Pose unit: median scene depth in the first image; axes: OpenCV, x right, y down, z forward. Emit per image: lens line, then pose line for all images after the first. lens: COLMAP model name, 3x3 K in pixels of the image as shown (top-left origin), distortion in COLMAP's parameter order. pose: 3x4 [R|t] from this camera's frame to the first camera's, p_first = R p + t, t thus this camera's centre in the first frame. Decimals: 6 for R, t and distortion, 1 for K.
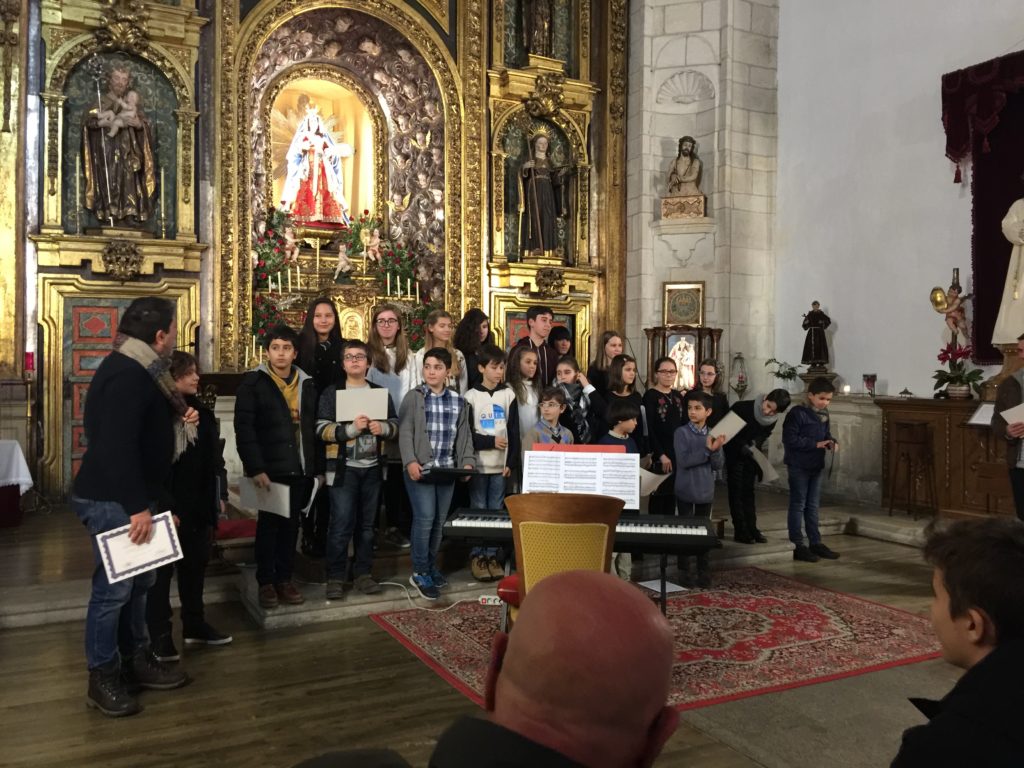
lens RADIAL K [[864.0, 0, 511.5], [0, 864.0, 369.2], [0, 0, 1]] dist [0.081311, -0.136616]
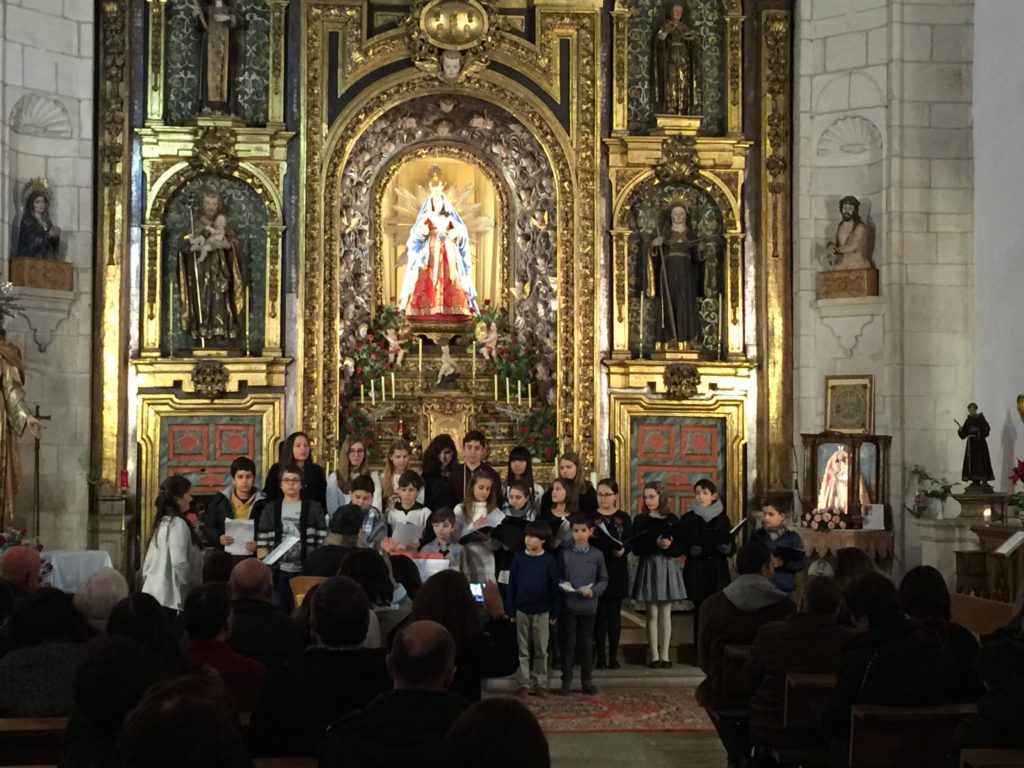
lens RADIAL K [[1629.6, 0, 516.5], [0, 1629.6, 378.5], [0, 0, 1]] dist [0.039984, 0.014113]
pose [[0.929908, -0.019320, -0.367286, 0.514561], [0.000323, 0.998662, -0.051713, -0.022966], [0.367793, 0.047969, 0.928670, -0.562002]]
